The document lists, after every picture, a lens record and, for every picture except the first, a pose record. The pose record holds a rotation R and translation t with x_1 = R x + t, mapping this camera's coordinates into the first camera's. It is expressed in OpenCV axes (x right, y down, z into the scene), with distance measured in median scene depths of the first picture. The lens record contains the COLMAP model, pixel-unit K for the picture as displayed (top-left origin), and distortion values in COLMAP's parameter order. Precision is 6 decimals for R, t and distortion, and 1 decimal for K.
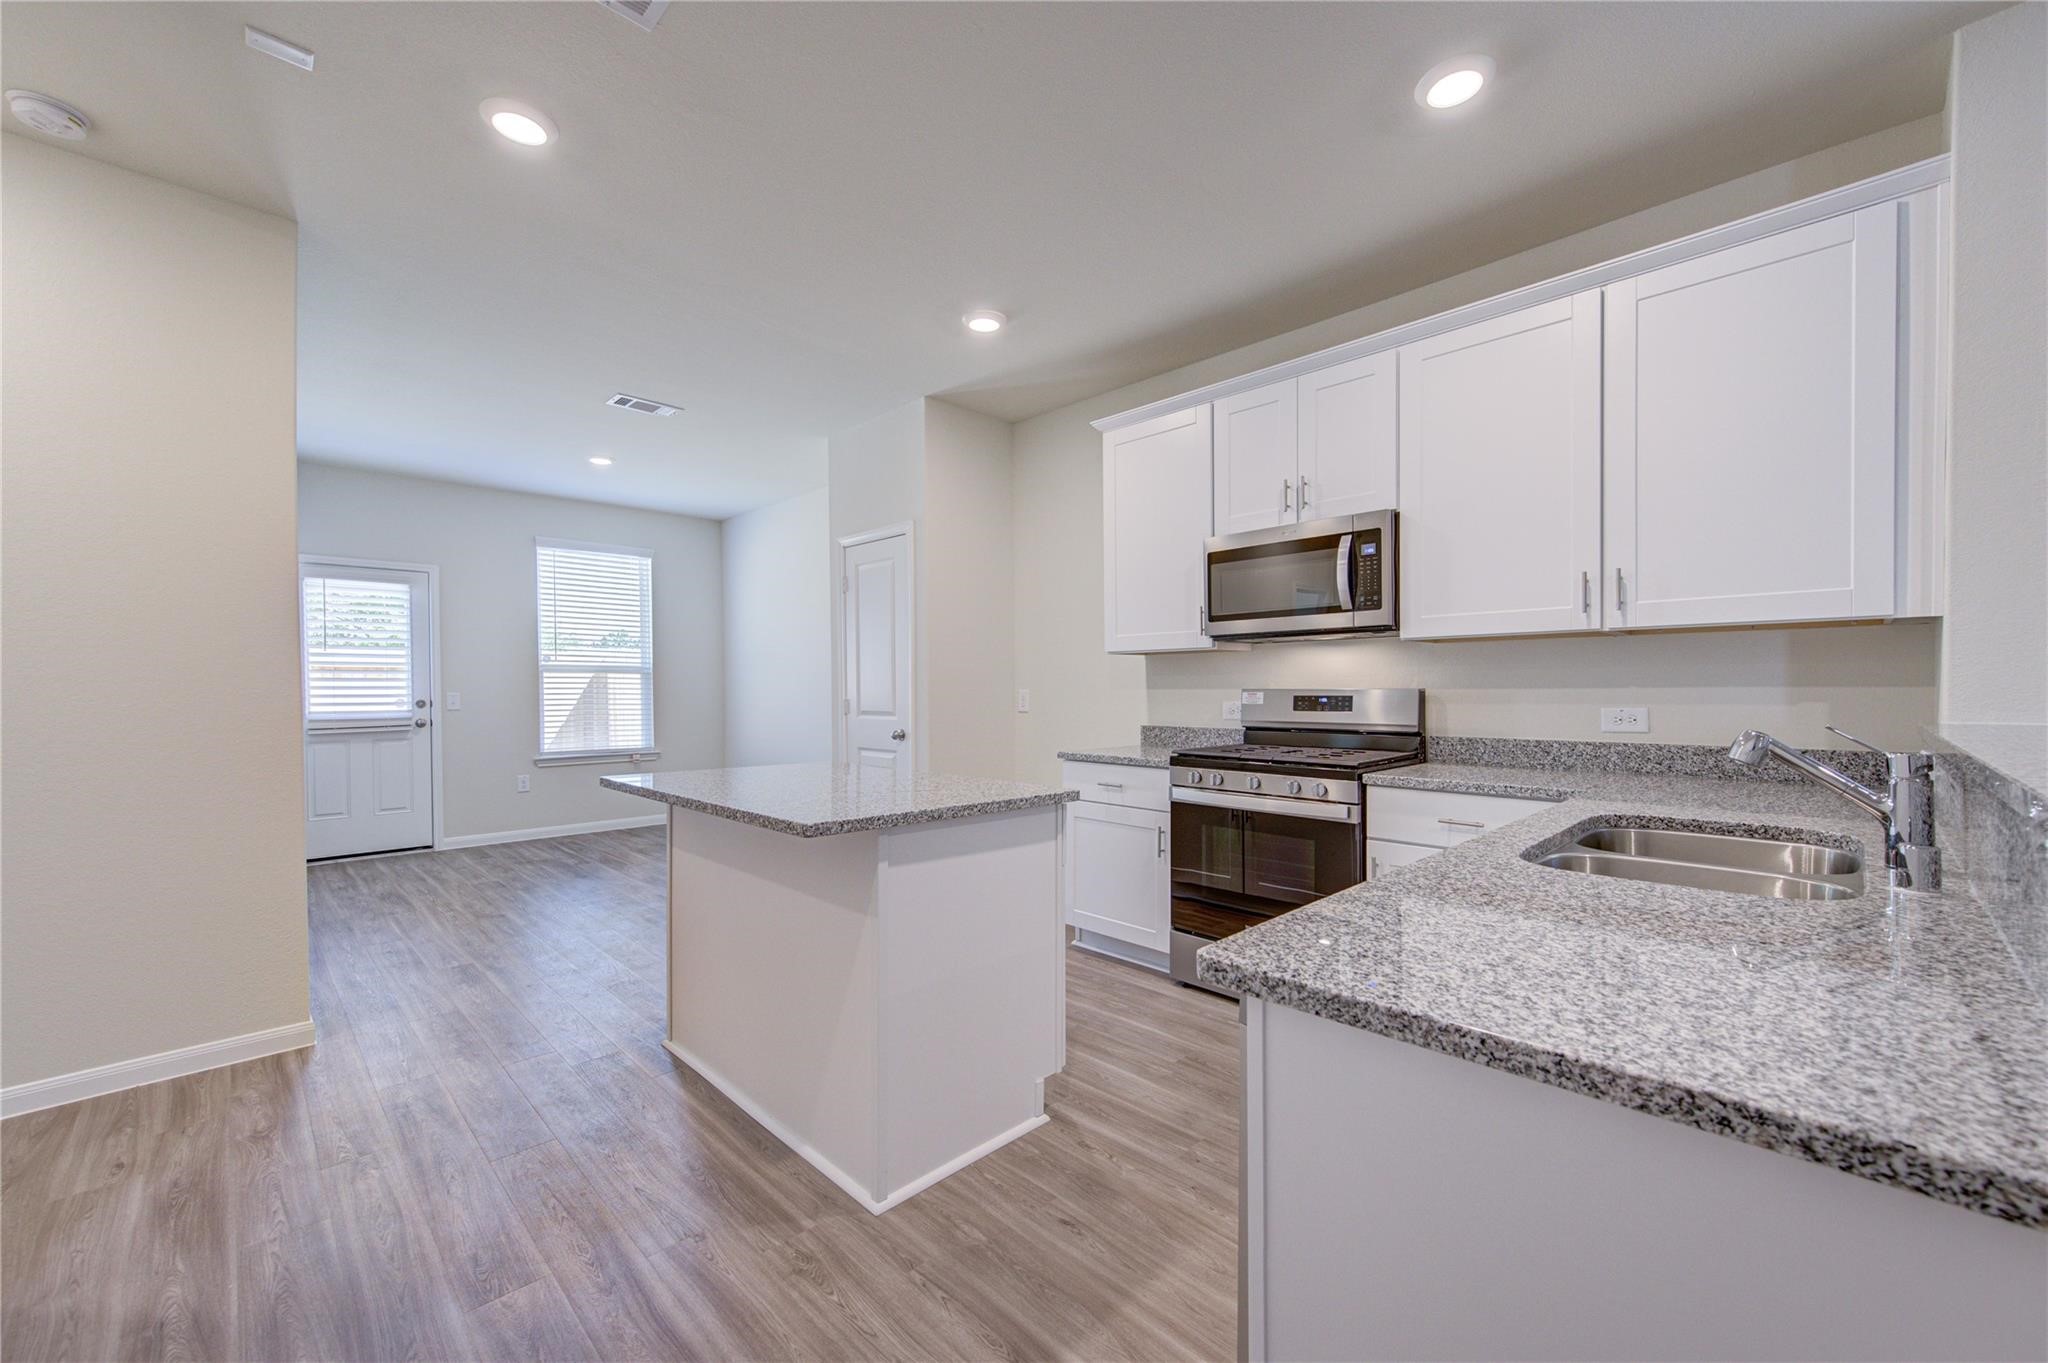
lens RADIAL K [[806.4, 0, 1045.2], [0, 806.4, 703.8], [0, 0, 1]] dist [0.001477, 0.000608]
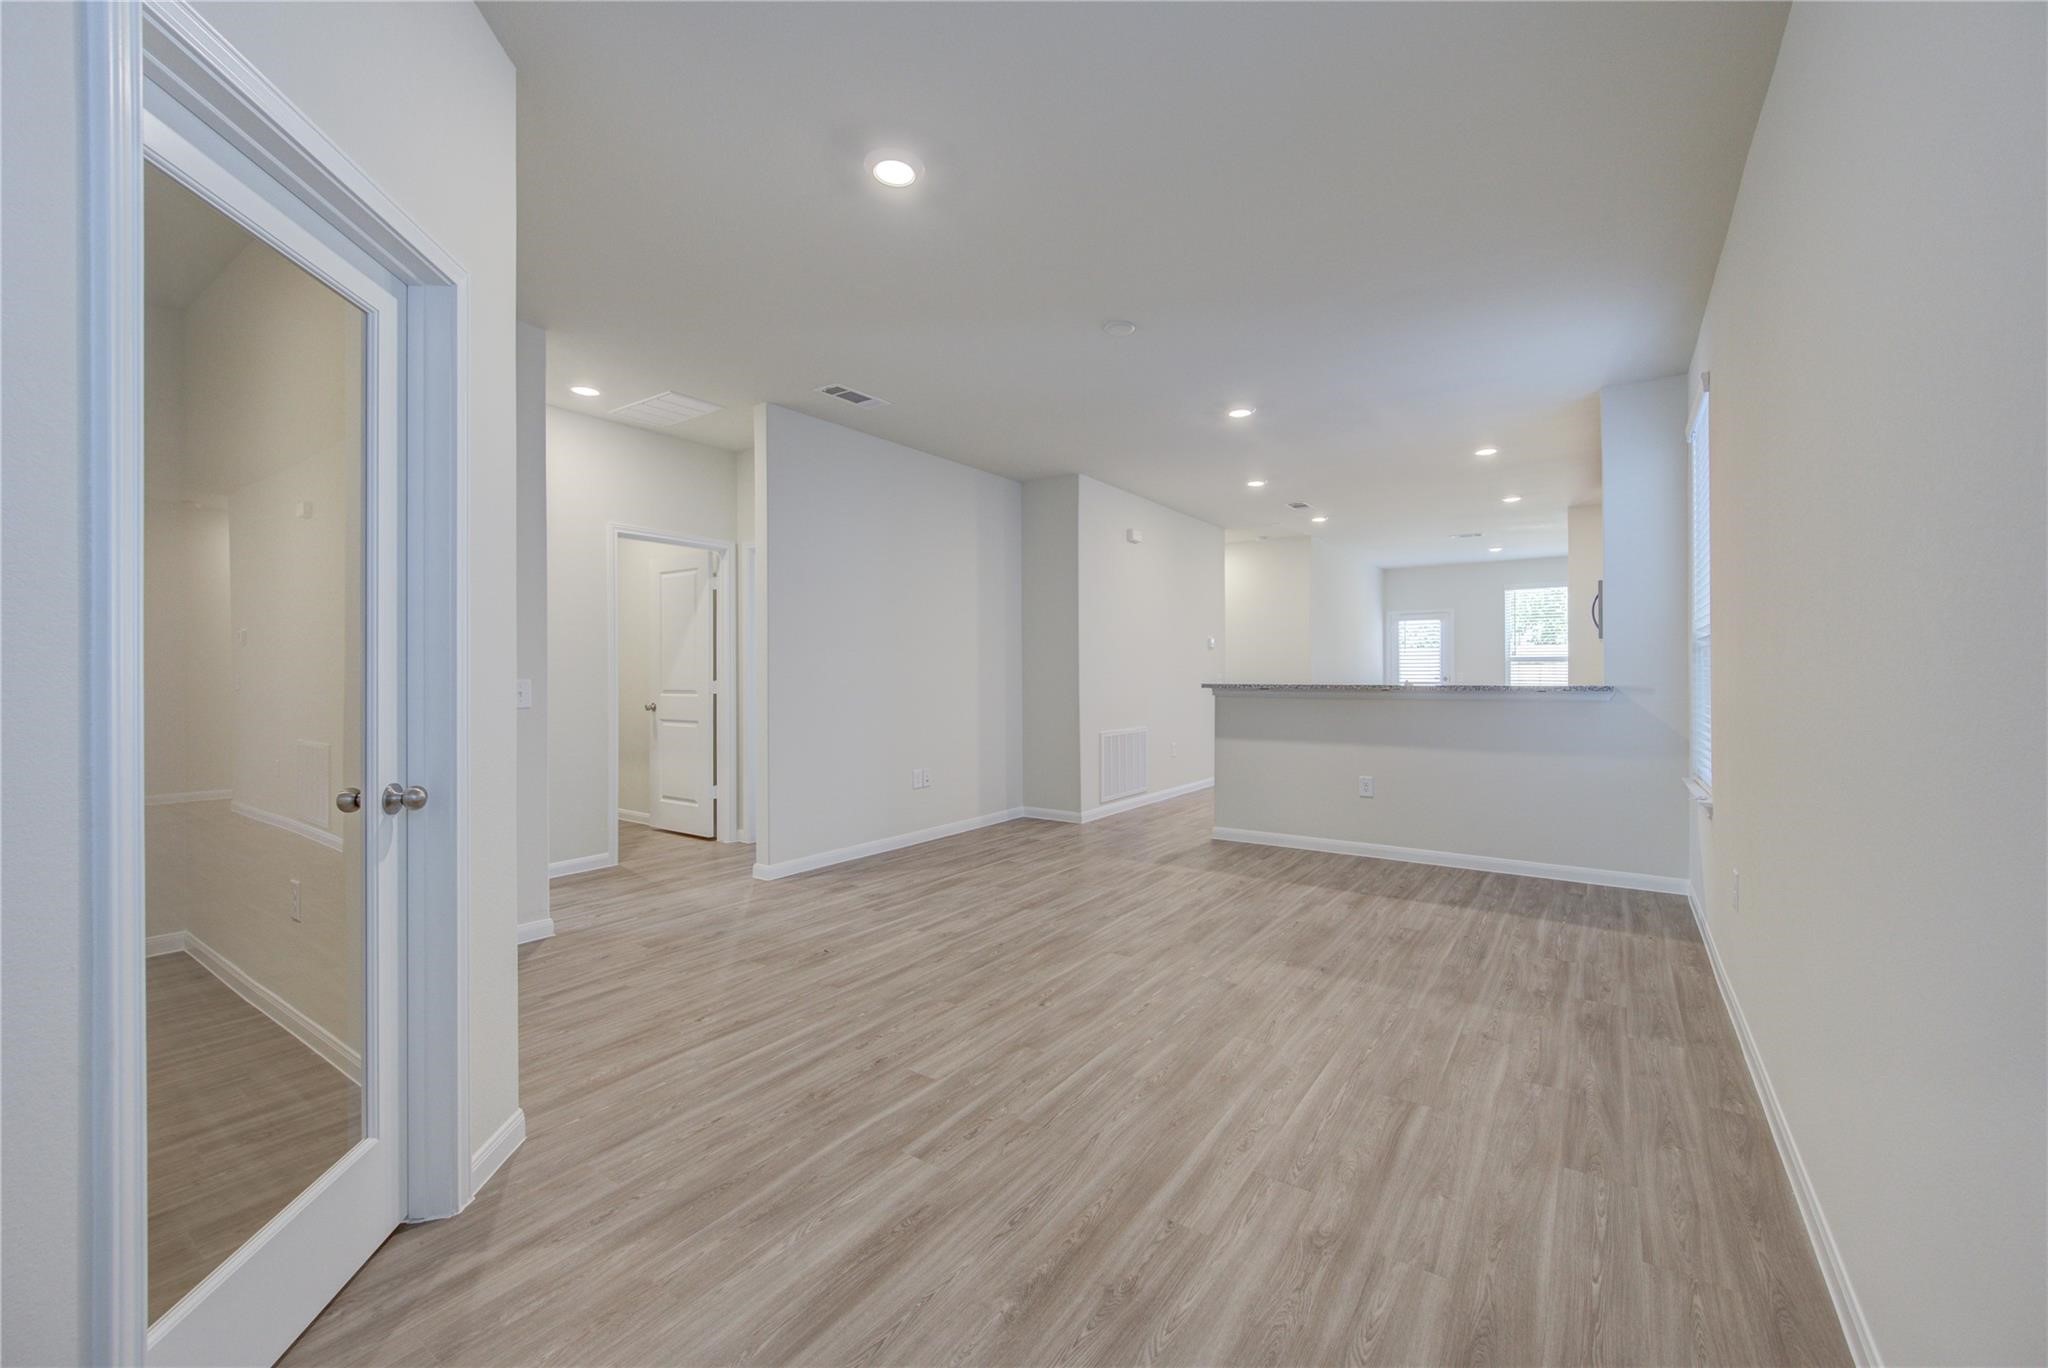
lens RADIAL K [[807.8, 0, 1040.7], [0, 807.8, 674.0], [0, 0, 1]] dist [0.006191, -0.000059]
pose [[0.179831, 0.001691, -0.983696, 1.840276], [-0.013574, 0.999908, -0.000763, 0.007895], [0.983604, 0.013490, 0.179838, -0.604215]]
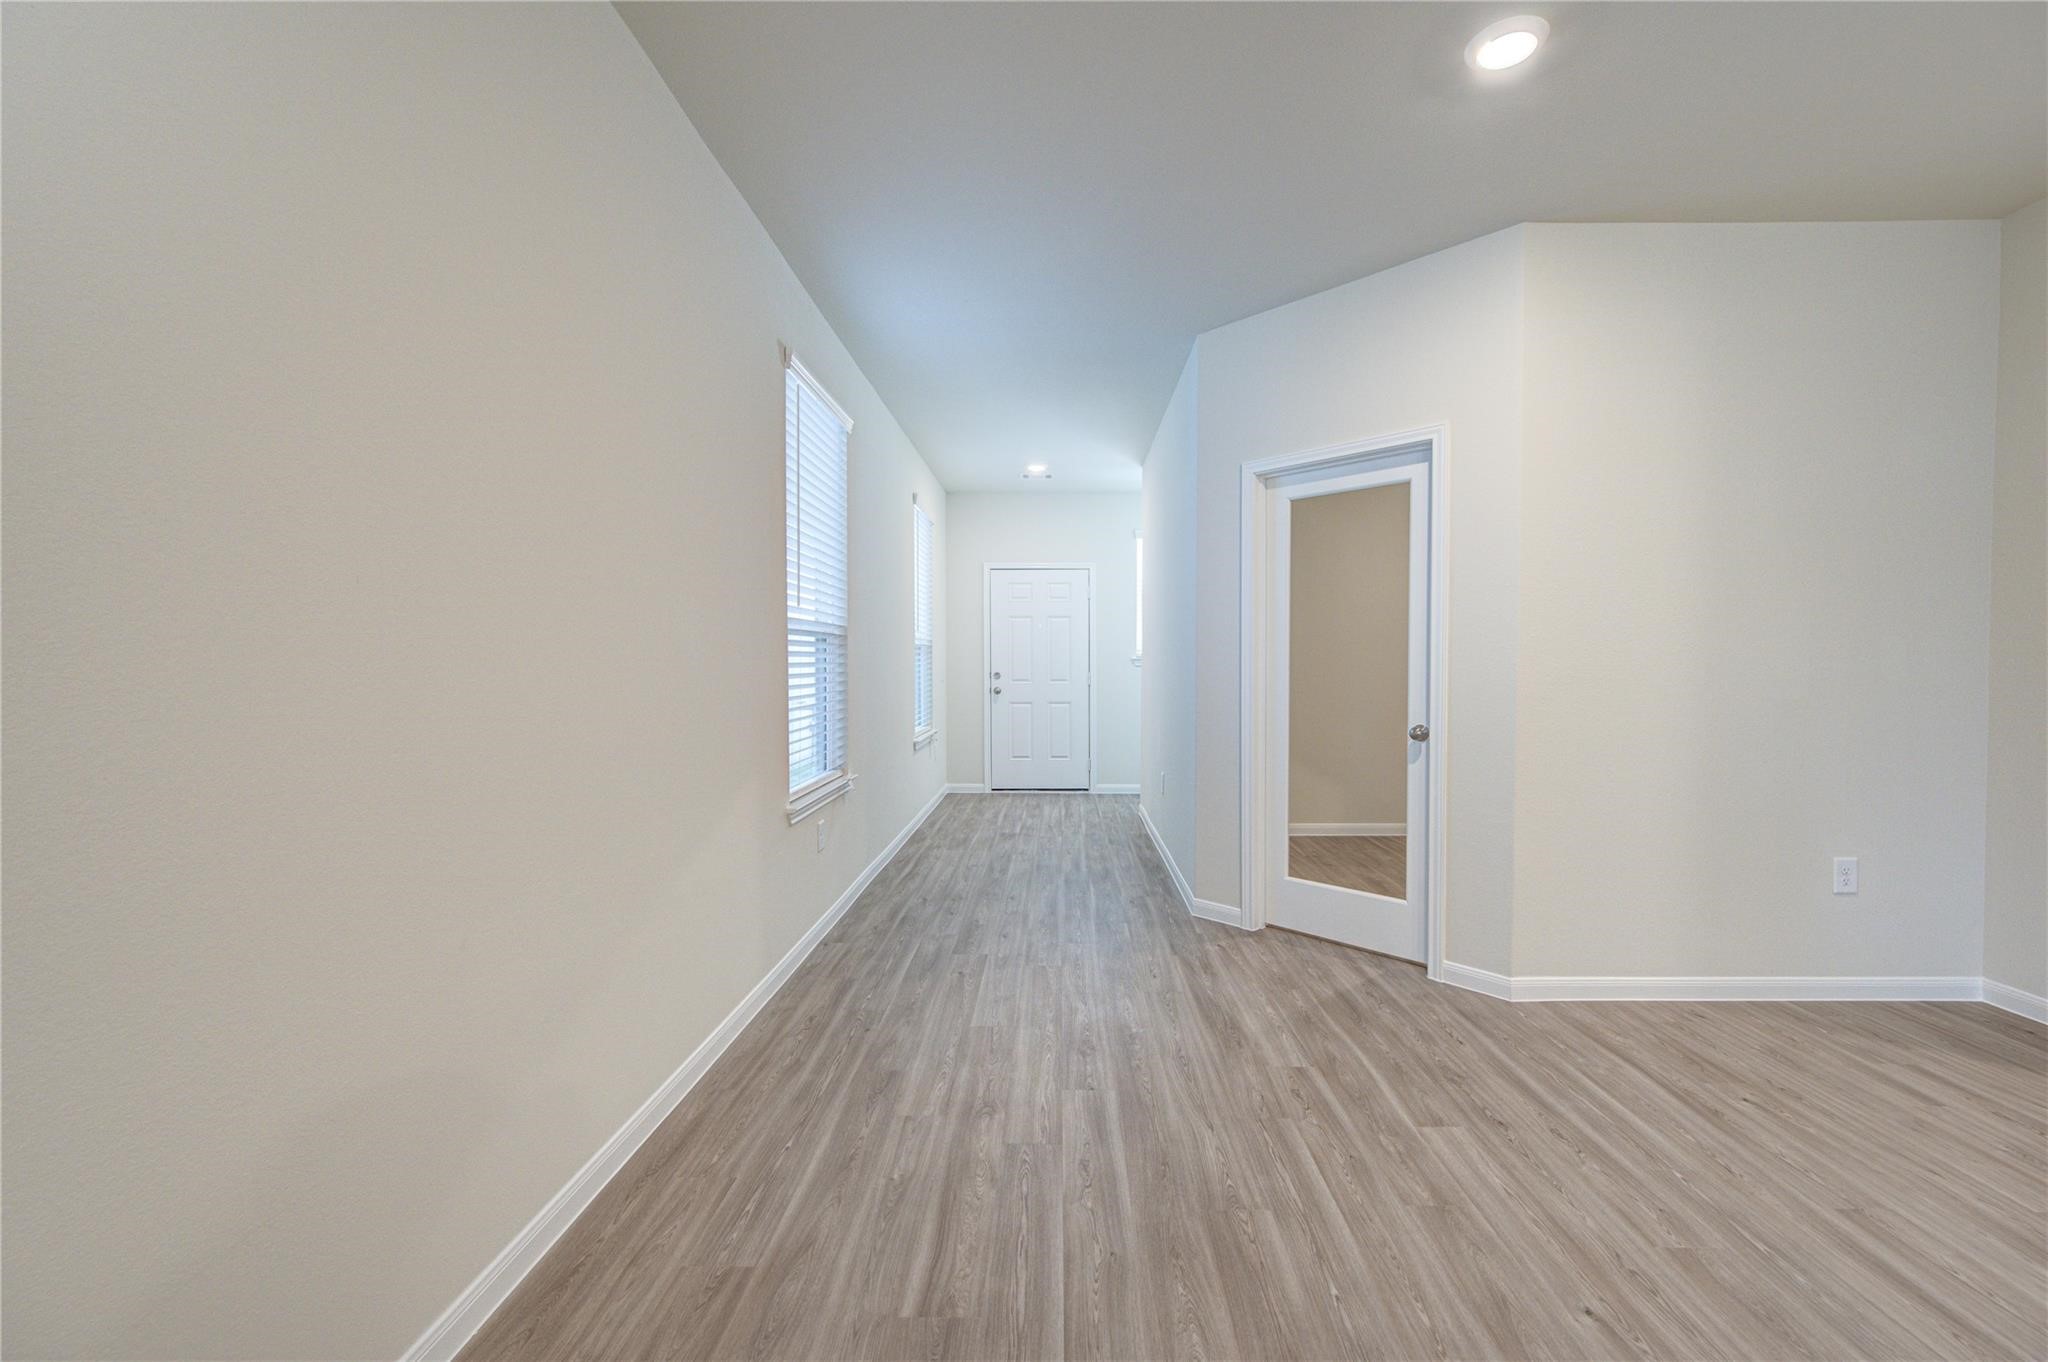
lens RADIAL K [[843.7, 0, 1038.8], [0, 843.7, 679.3], [0, 0, 1]] dist [0.001616, 0.000323]
pose [[-0.690039, -0.012714, 0.723661, 0.877848], [0.011558, 0.999525, 0.028582, -0.001656], [-0.723680, 0.028087, -0.689564, 0.076713]]
